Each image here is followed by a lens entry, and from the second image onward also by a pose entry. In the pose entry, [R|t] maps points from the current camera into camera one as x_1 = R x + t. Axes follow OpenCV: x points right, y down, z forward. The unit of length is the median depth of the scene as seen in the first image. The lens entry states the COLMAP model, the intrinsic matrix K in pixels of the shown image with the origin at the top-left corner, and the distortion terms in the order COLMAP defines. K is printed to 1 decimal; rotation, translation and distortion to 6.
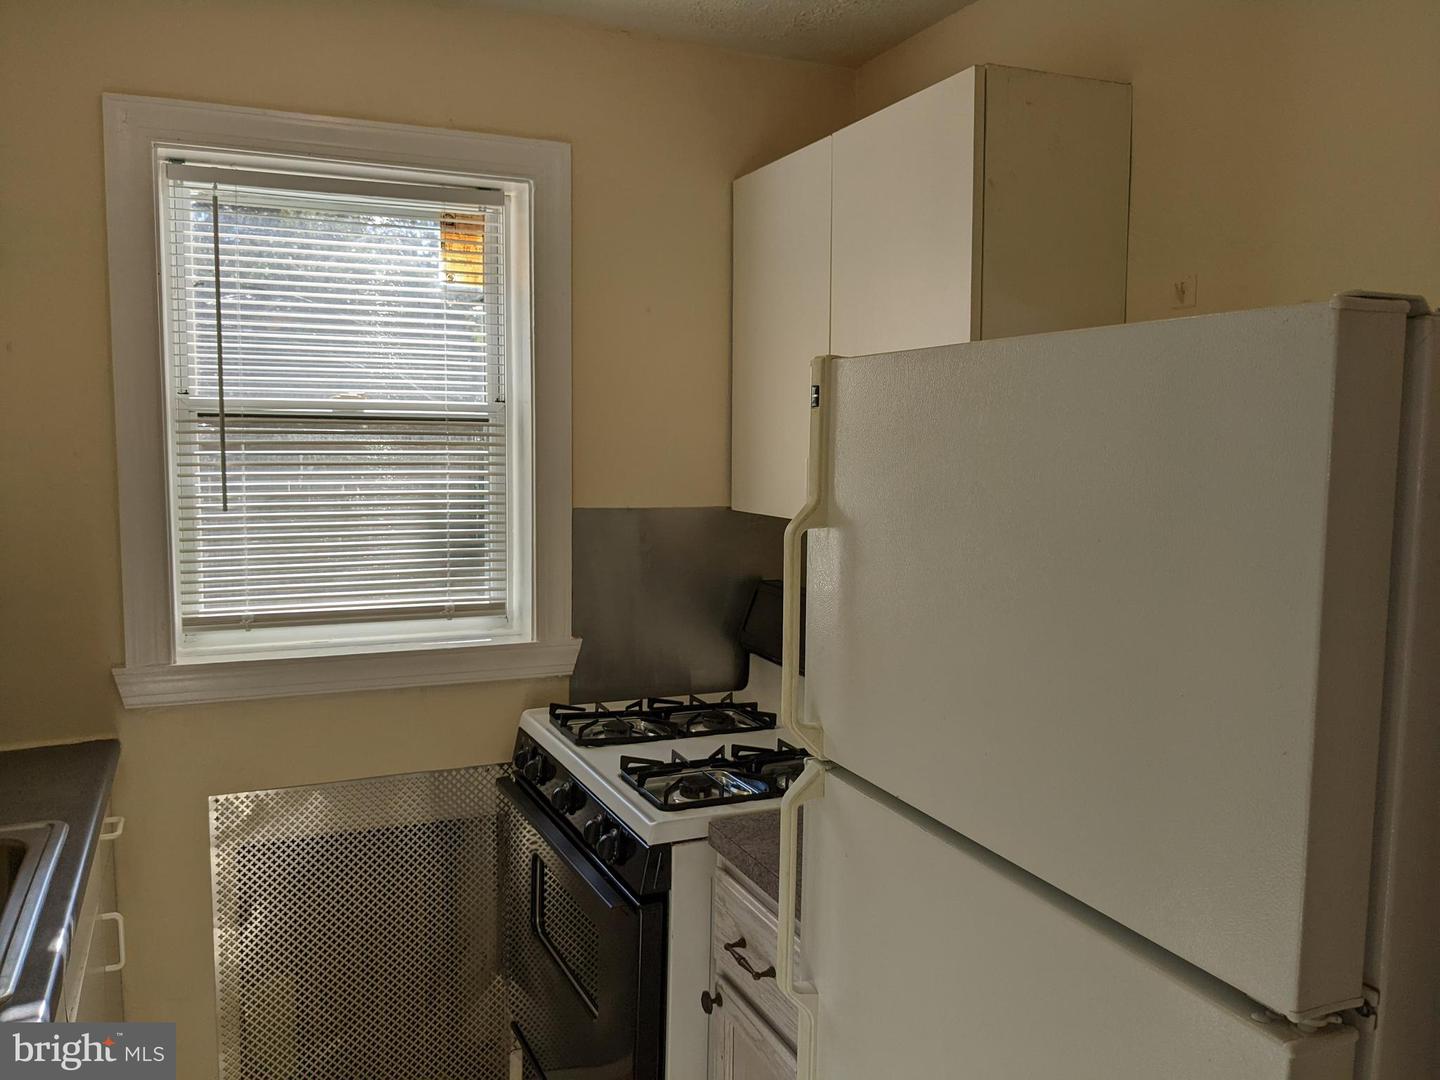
lens RADIAL K [[1143.8, 0, 719.7], [0, 1143.8, 537.8], [0, 0, 1]] dist [0.037842, -0.070436]
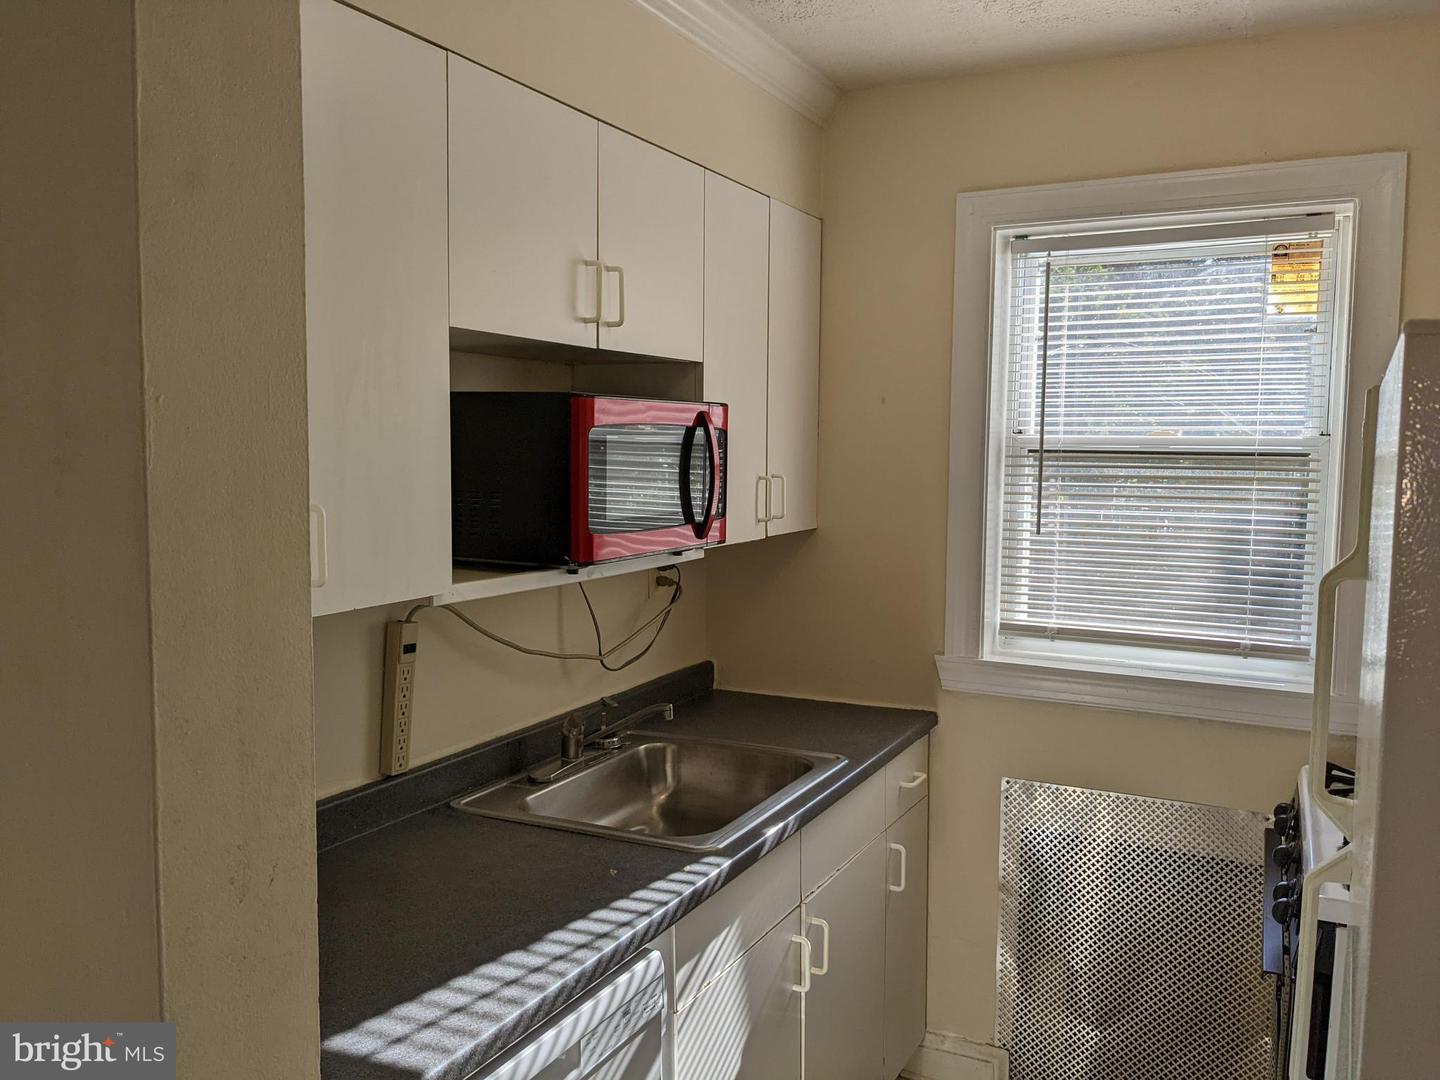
lens RADIAL K [[1143.8, 0, 728.5], [0, 1143.8, 542.0], [0, 0, 1]] dist [0.037842, -0.070436]
pose [[0.629518, 0.059448, -0.774708, 0.252645], [-0.079004, 0.996799, 0.012293, -0.004998], [0.772959, 0.053466, 0.632199, 0.031992]]
